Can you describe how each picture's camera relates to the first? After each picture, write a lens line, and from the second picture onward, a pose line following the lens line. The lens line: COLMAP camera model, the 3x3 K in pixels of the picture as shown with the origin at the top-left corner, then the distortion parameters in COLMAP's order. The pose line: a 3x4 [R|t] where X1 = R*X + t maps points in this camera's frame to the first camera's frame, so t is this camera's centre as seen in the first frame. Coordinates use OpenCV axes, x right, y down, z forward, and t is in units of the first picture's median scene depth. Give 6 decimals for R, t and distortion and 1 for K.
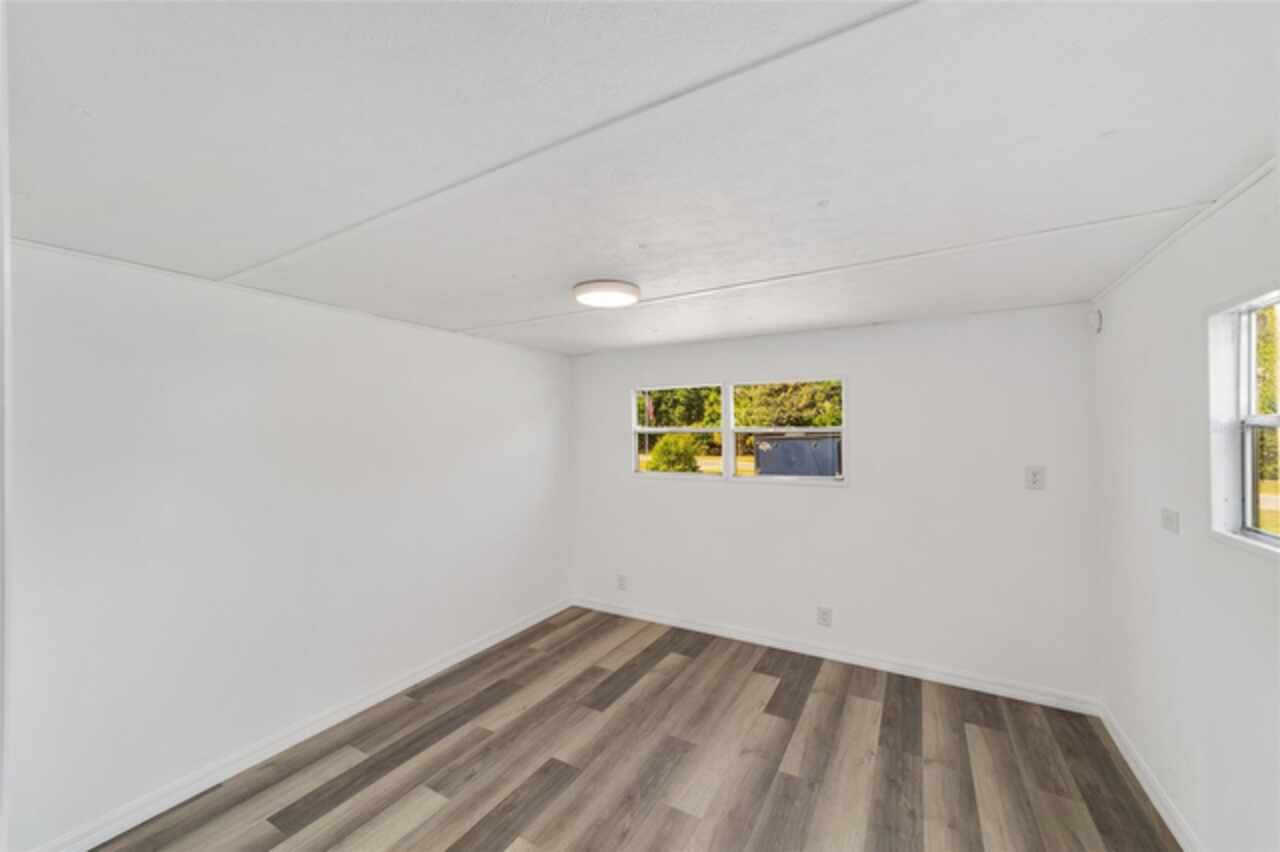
lens RADIAL K [[491.8, 0, 640.8], [0, 491.8, 433.2], [0, 0, 1]] dist [0.003540, 0.001646]
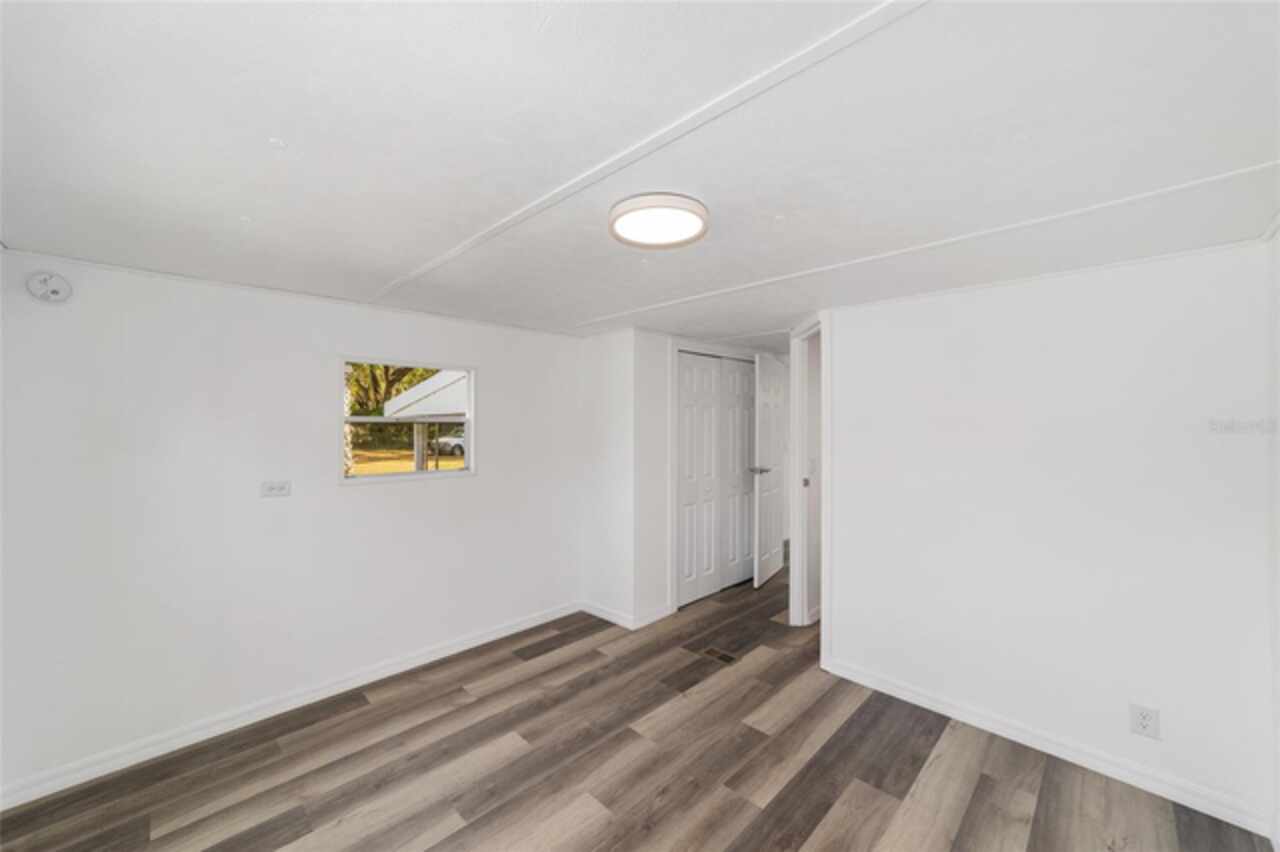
lens RADIAL K [[491.8, 0, 637.6], [0, 491.8, 426.1], [0, 0, 1]] dist [0.003540, 0.001646]
pose [[-0.966212, 0.004046, 0.257717, -0.208857], [0.003900, 0.999992, -0.001077, 0.006712], [-0.257719, -0.000036, -0.966220, 1.639330]]
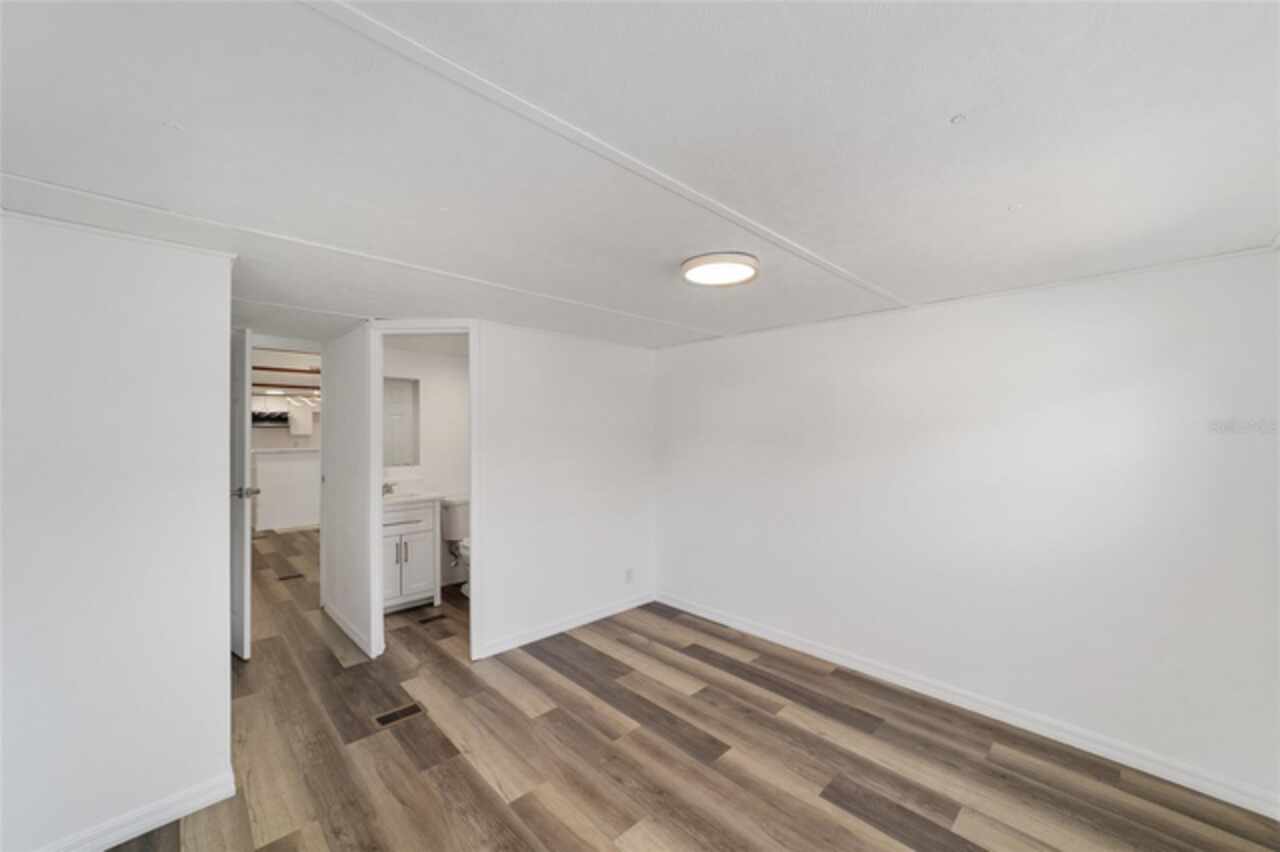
lens RADIAL K [[491.8, 0, 630.5], [0, 491.8, 423.7], [0, 0, 1]] dist [0.003540, 0.001646]
pose [[-0.293621, -0.005133, -0.955908, 0.827464], [0.006847, 0.999949, -0.007473, 0.005172], [0.955897, -0.008739, -0.293571, 1.083617]]
